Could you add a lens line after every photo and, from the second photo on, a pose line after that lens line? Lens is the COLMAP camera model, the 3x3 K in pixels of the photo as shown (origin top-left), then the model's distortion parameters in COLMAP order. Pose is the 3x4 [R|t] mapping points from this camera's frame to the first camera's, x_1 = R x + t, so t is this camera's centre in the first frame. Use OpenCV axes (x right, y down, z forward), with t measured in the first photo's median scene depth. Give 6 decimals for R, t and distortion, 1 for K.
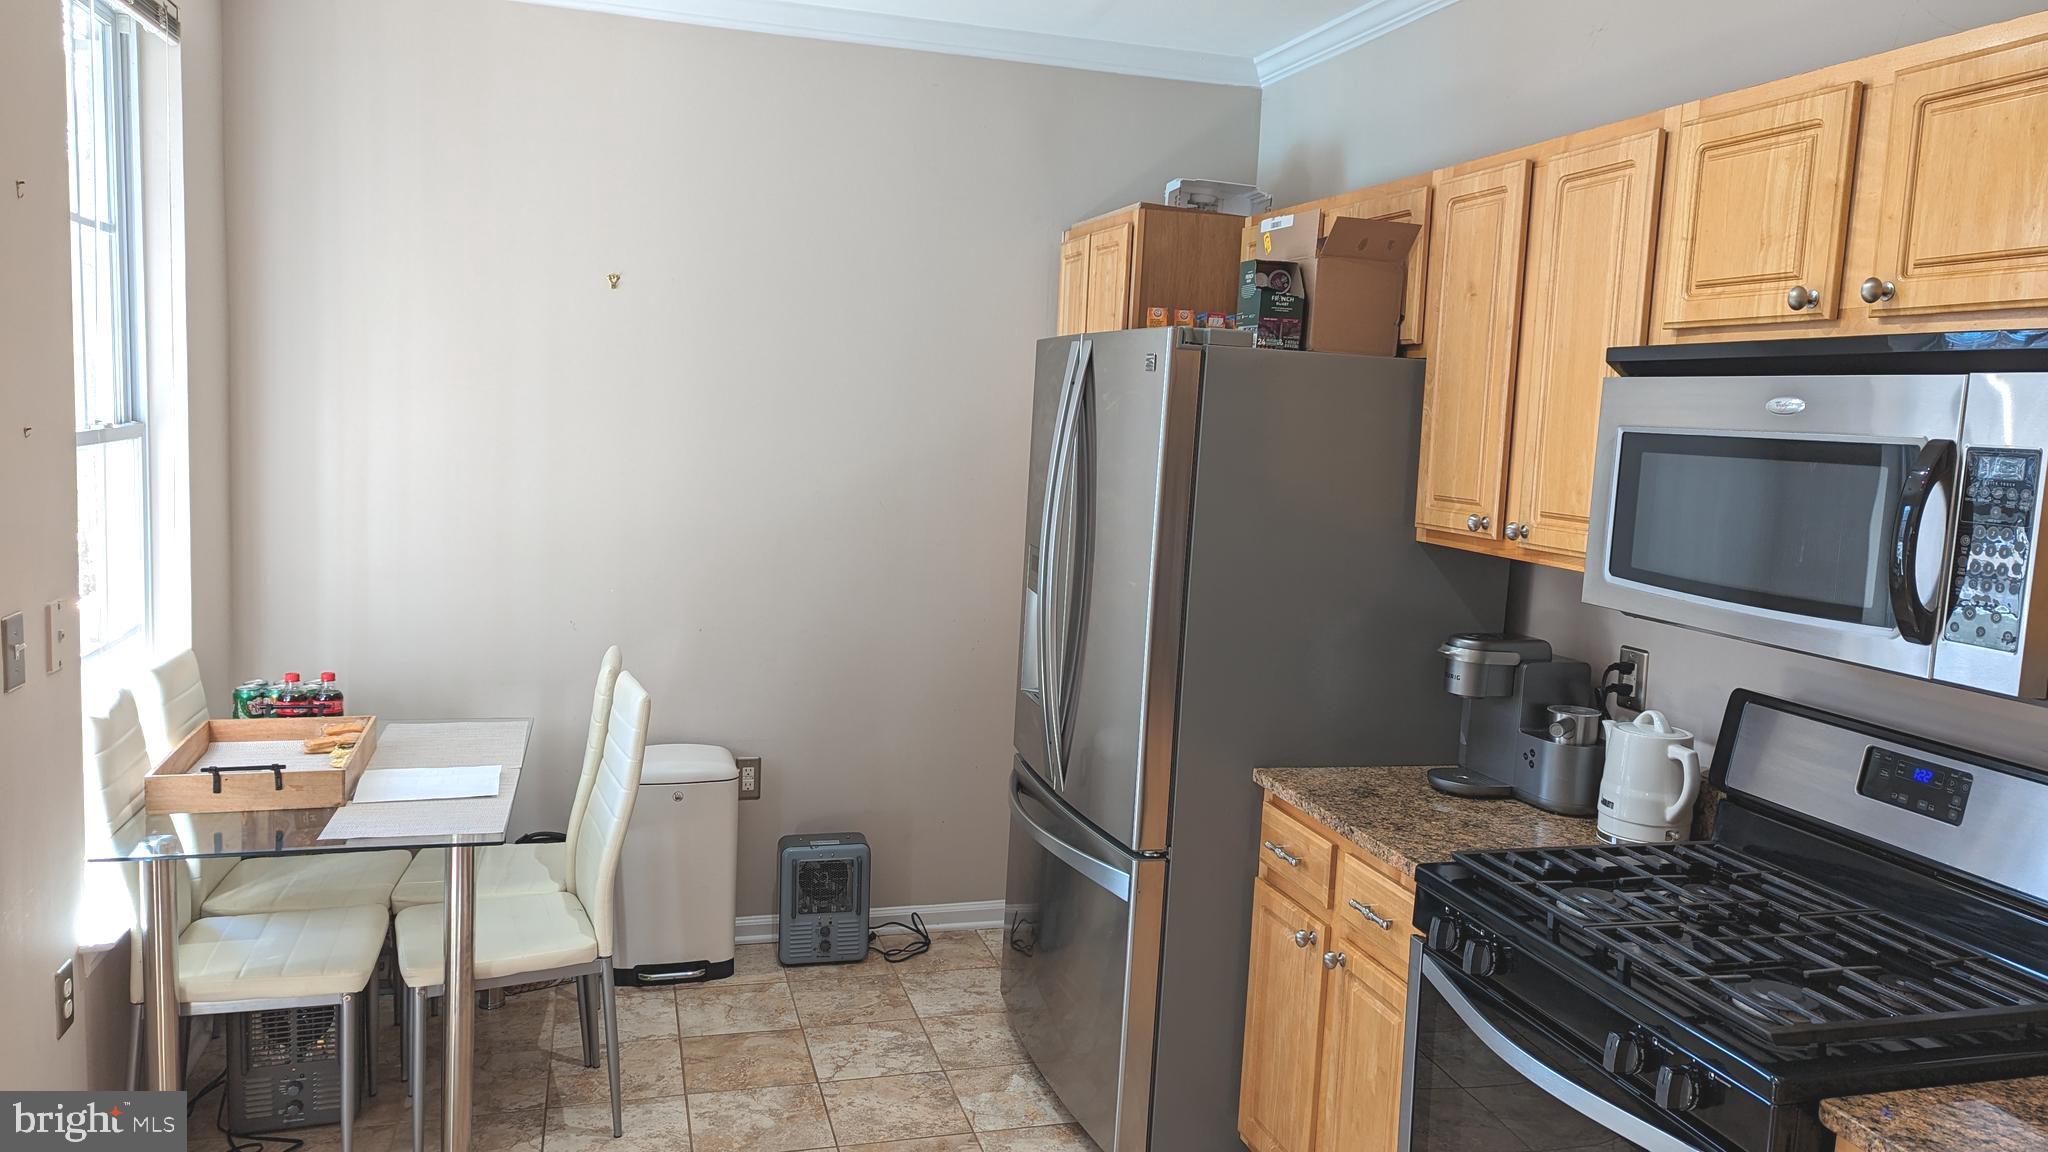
lens RADIAL K [[1445.2, 0, 1025.0], [0, 1445.2, 573.9], [0, 0, 1]] dist [0.073273, -0.070653]
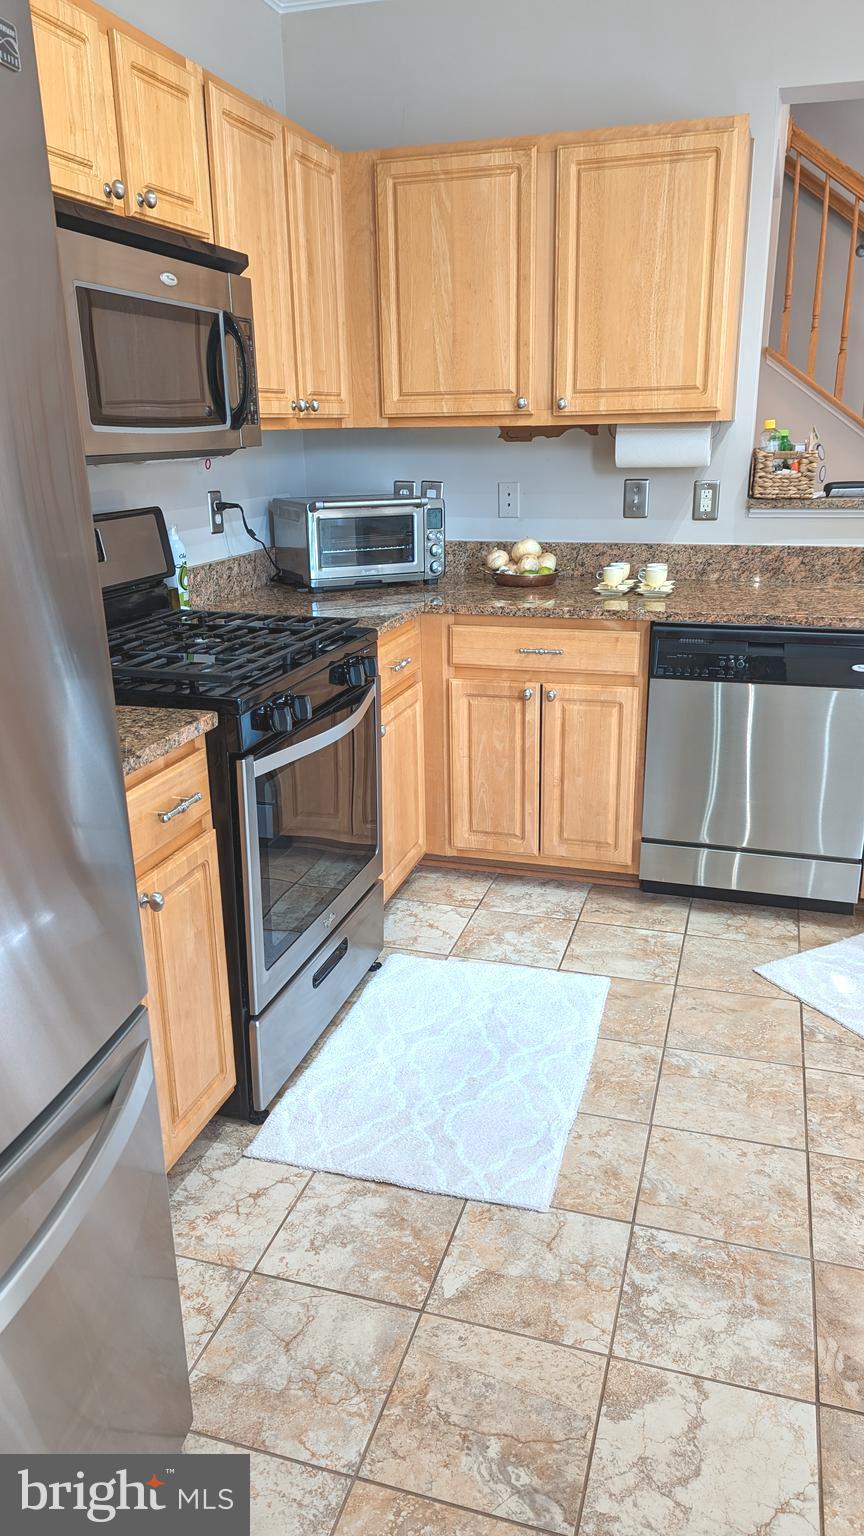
lens RADIAL K [[1083.9, 0, 429.9], [0, 1083.9, 767.4], [0, 0, 1]] dist [0.073273, -0.070653]
pose [[-0.829920, -0.202863, 0.519691, -0.329177], [0.039457, 0.907866, 0.417400, -0.108901], [-0.556485, 0.366914, -0.745452, 1.681270]]
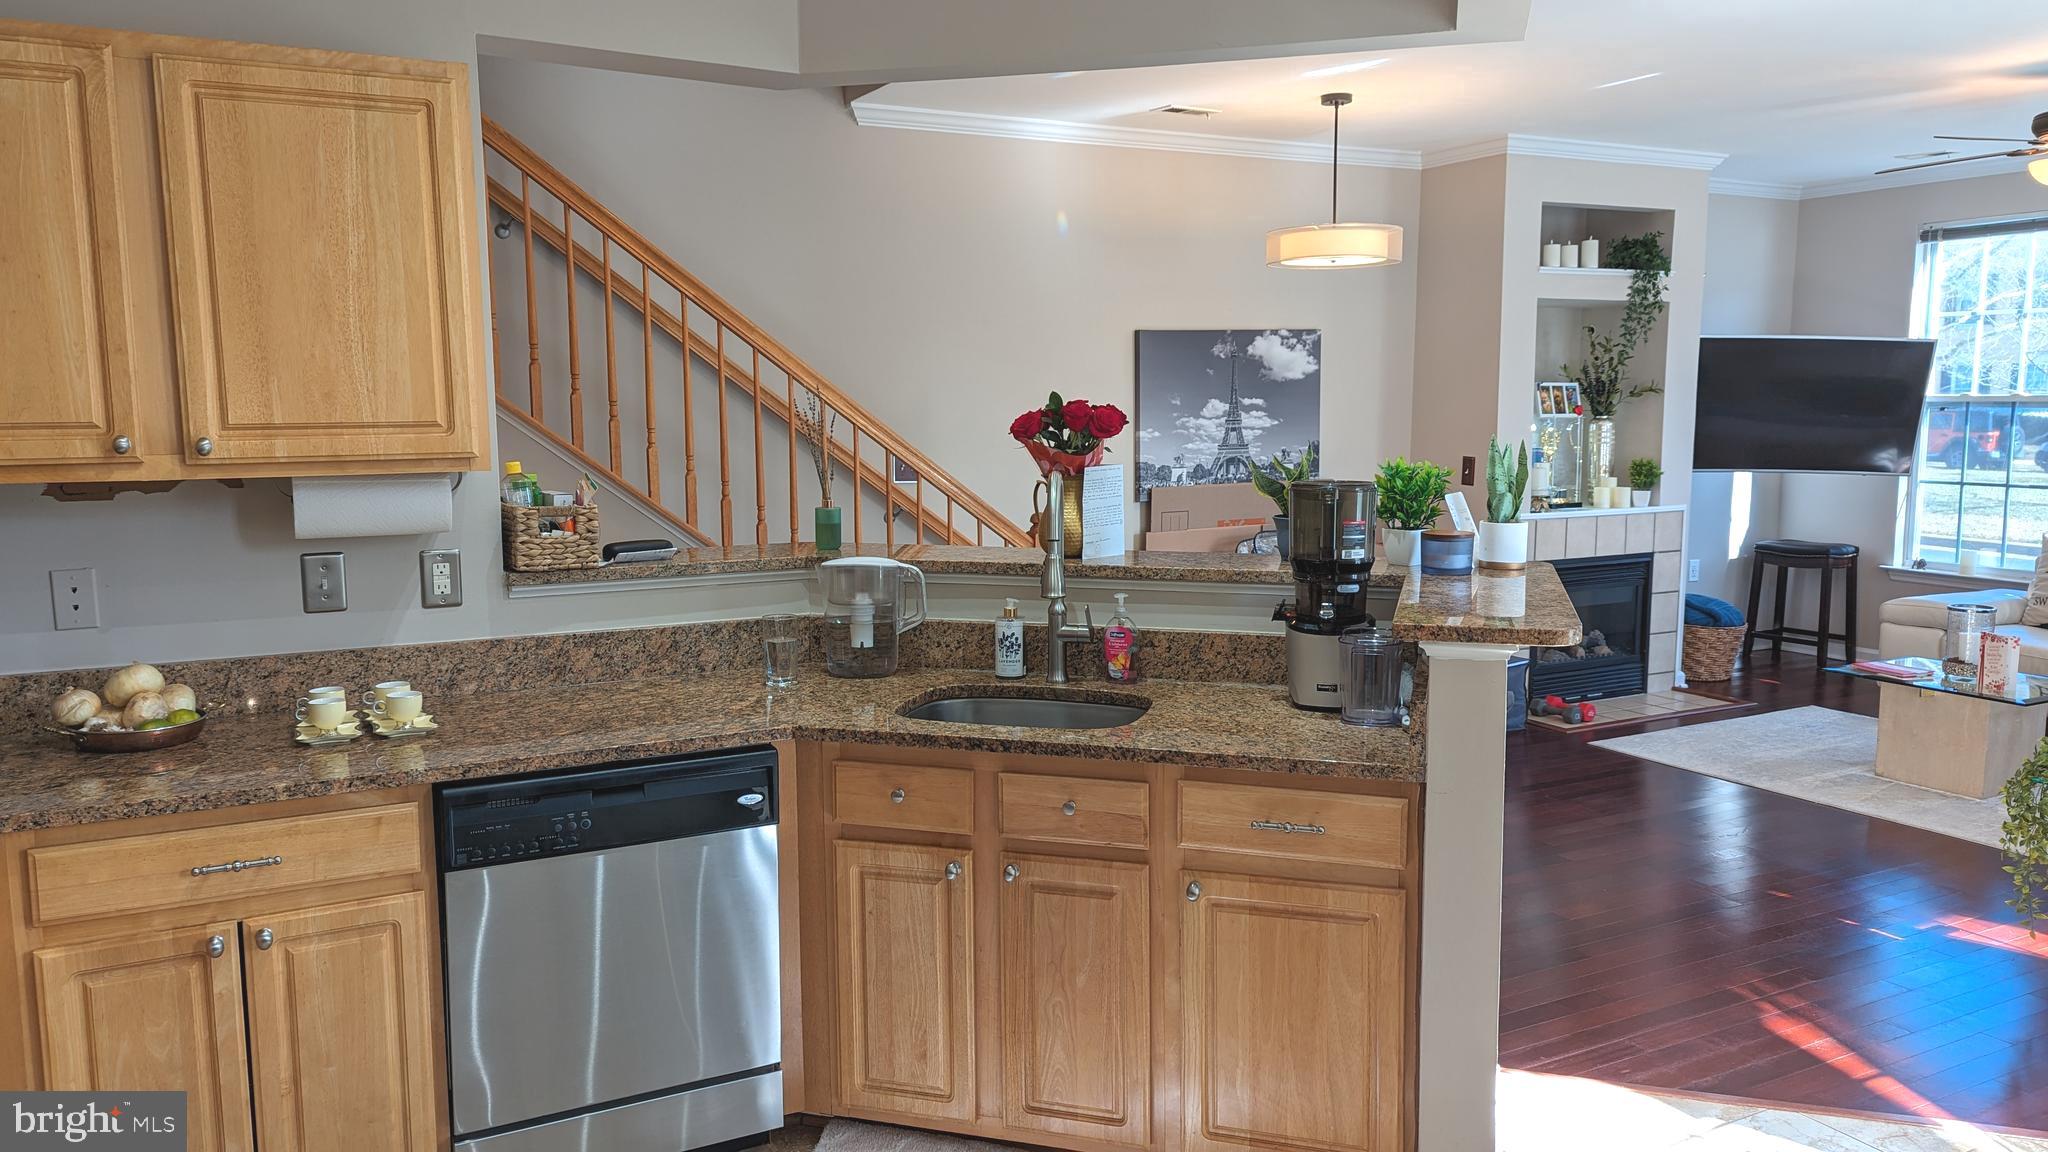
lens RADIAL K [[1445.2, 0, 1026.5], [0, 1445.2, 567.9], [0, 0, 1]] dist [0.073273, -0.070653]
pose [[-0.980160, -0.023018, -0.196868, -0.031516], [-0.067484, 0.972647, 0.222267, -0.144738], [0.186367, 0.231143, -0.954903, 1.581738]]
